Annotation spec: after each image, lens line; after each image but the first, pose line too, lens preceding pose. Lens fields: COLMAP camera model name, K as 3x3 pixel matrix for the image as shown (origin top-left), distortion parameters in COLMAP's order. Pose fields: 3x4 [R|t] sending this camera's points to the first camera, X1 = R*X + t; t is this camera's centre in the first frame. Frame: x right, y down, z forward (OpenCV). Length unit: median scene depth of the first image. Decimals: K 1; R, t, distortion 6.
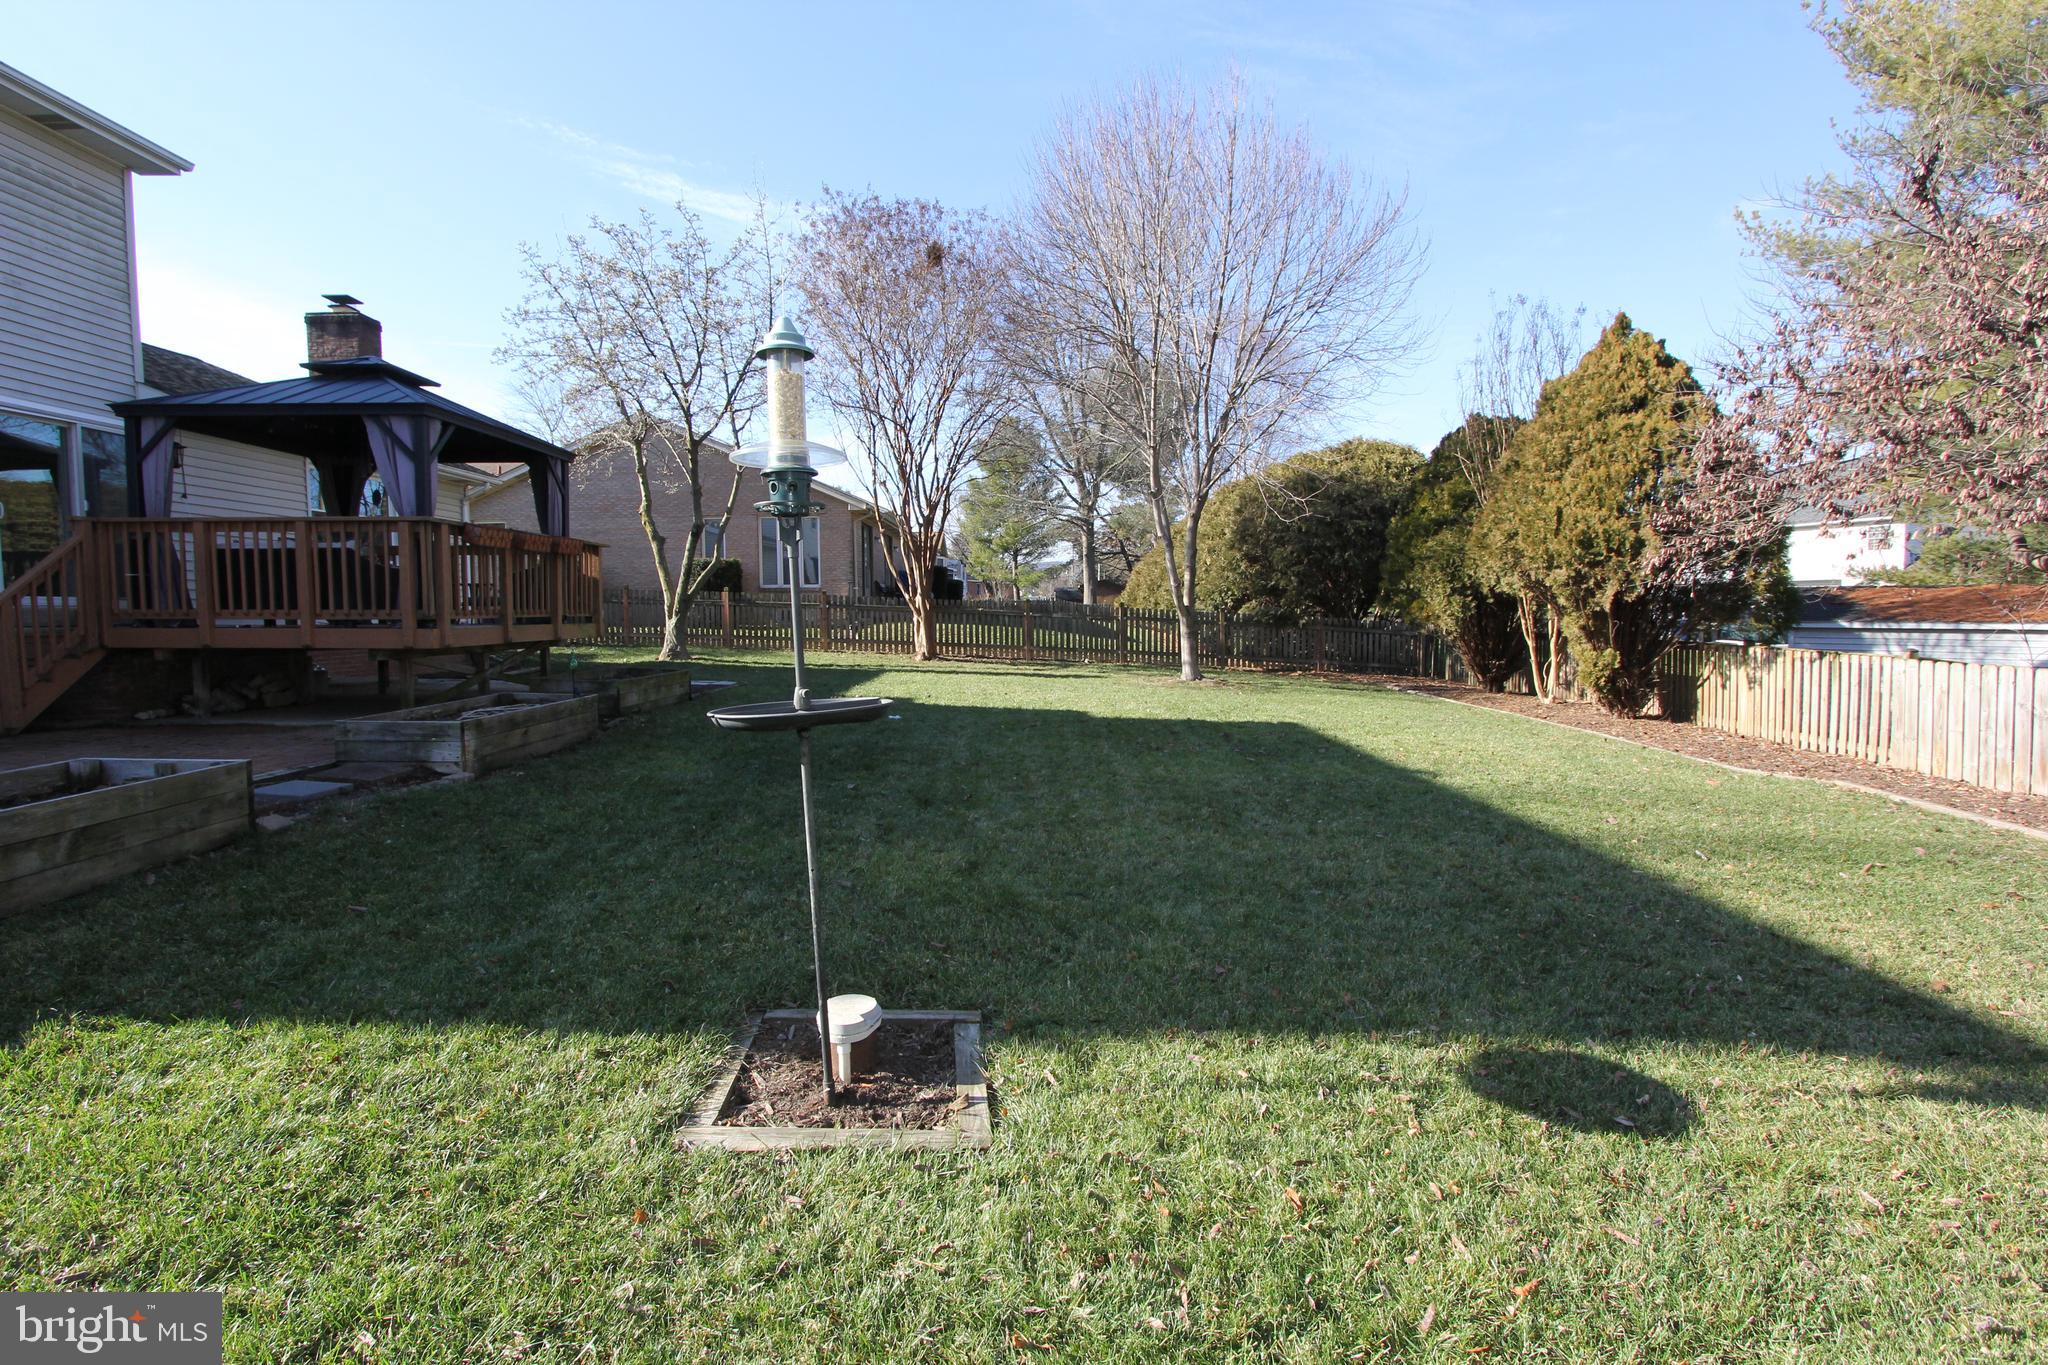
lens RADIAL K [[942.8, 0, 1018.4], [0, 942.8, 672.5], [0, 0, 1]] dist [-0.014941, 0.000865]
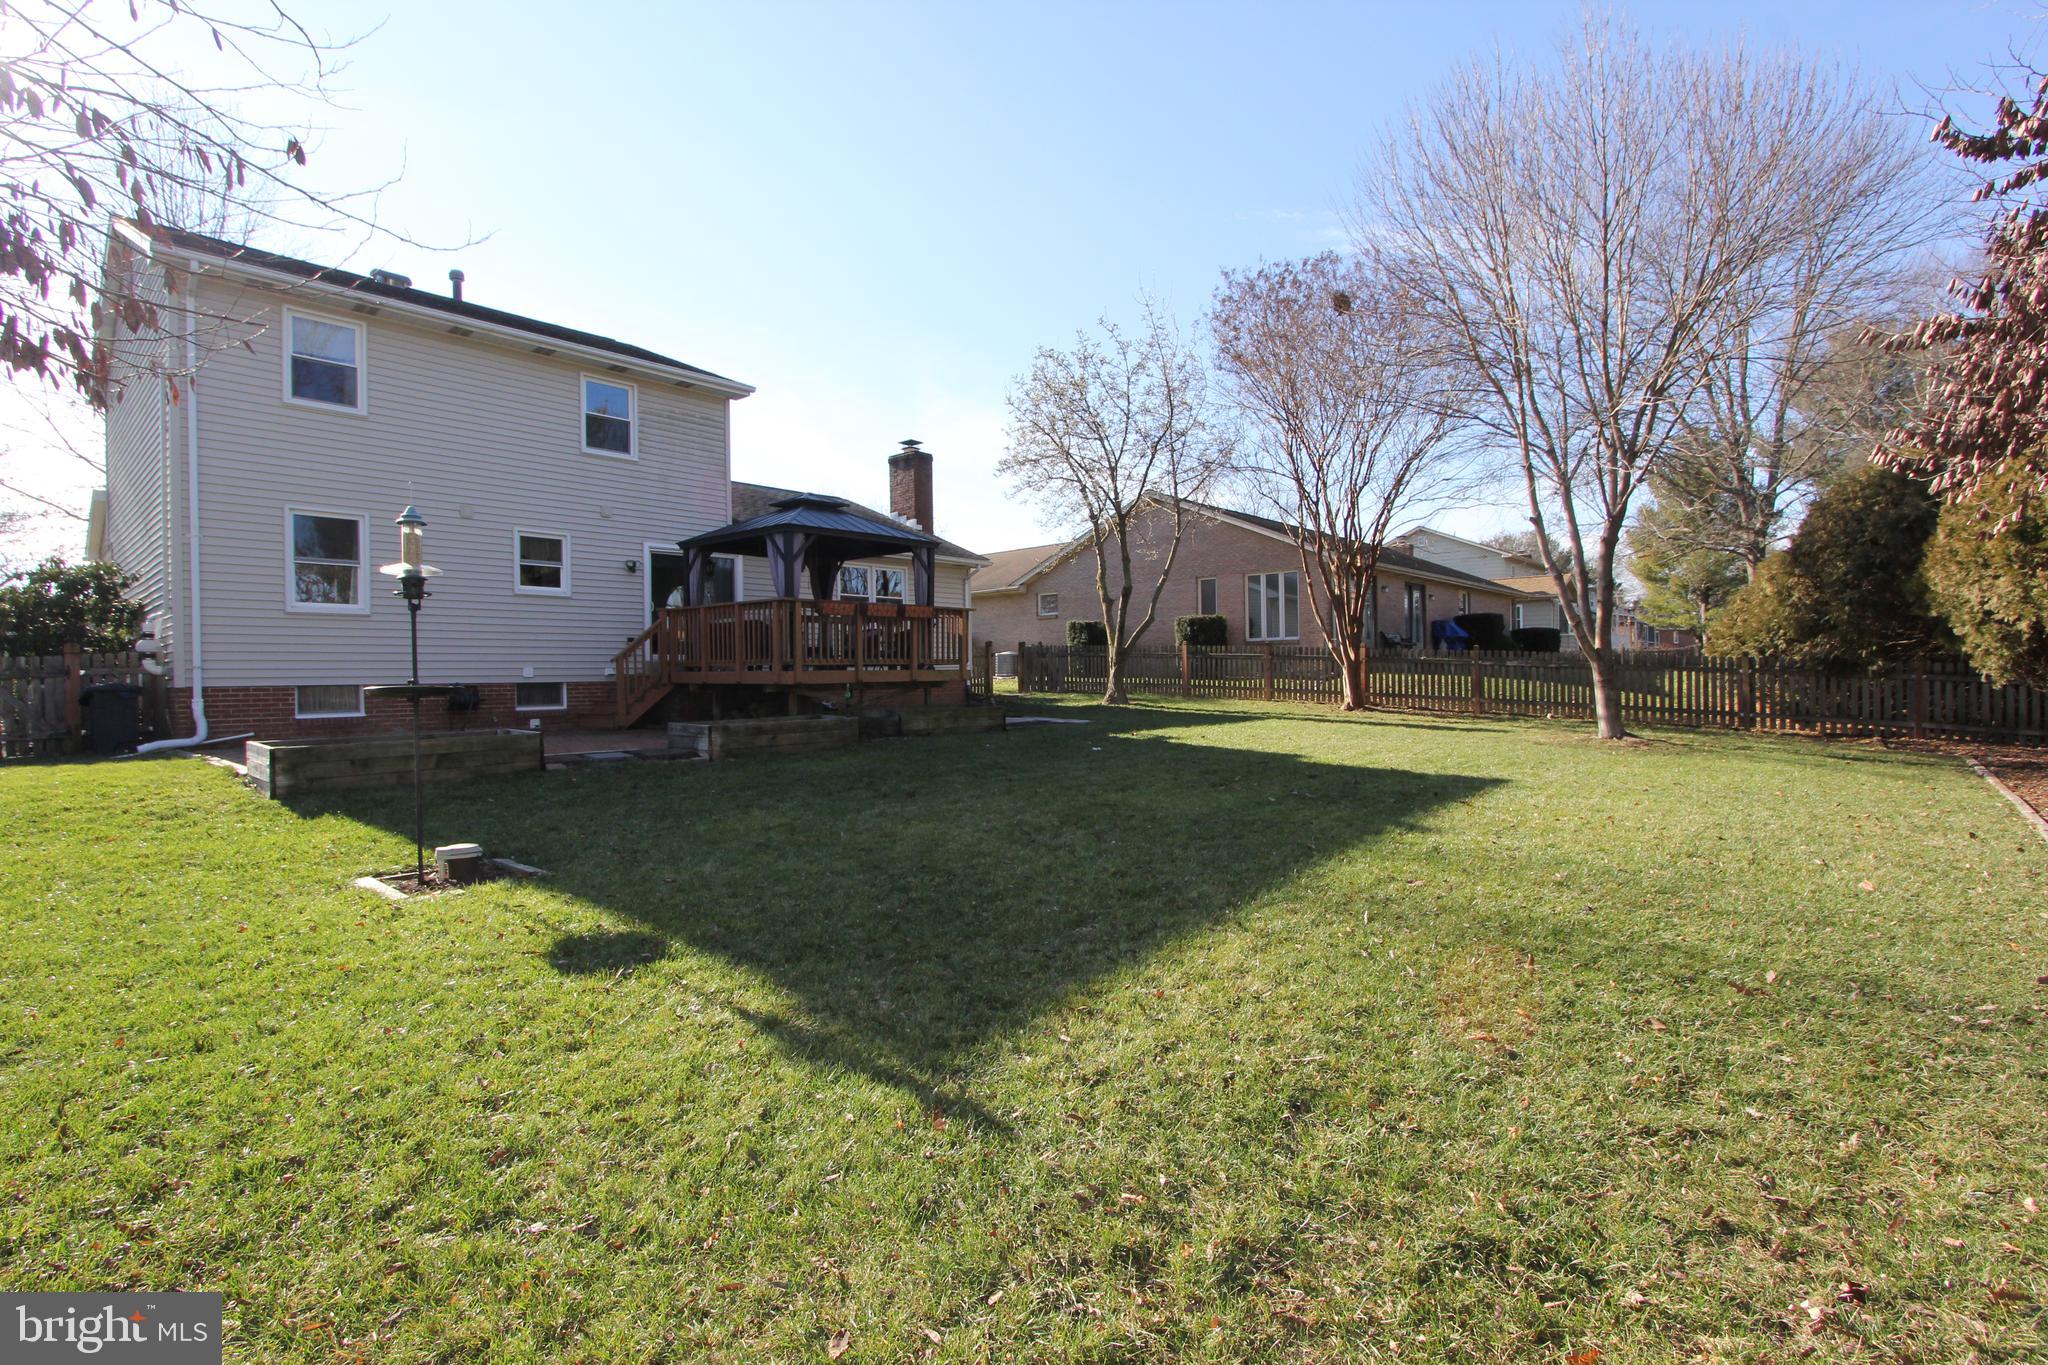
lens RADIAL K [[942.8, 0, 1014.1], [0, 942.8, 684.6], [0, 0, 1]] dist [-0.014941, 0.000865]
pose [[0.762073, 0.003319, -0.647483, 0.316121], [-0.034991, 0.998737, -0.036064, 0.008759], [0.646545, 0.050139, 0.761226, 0.042736]]
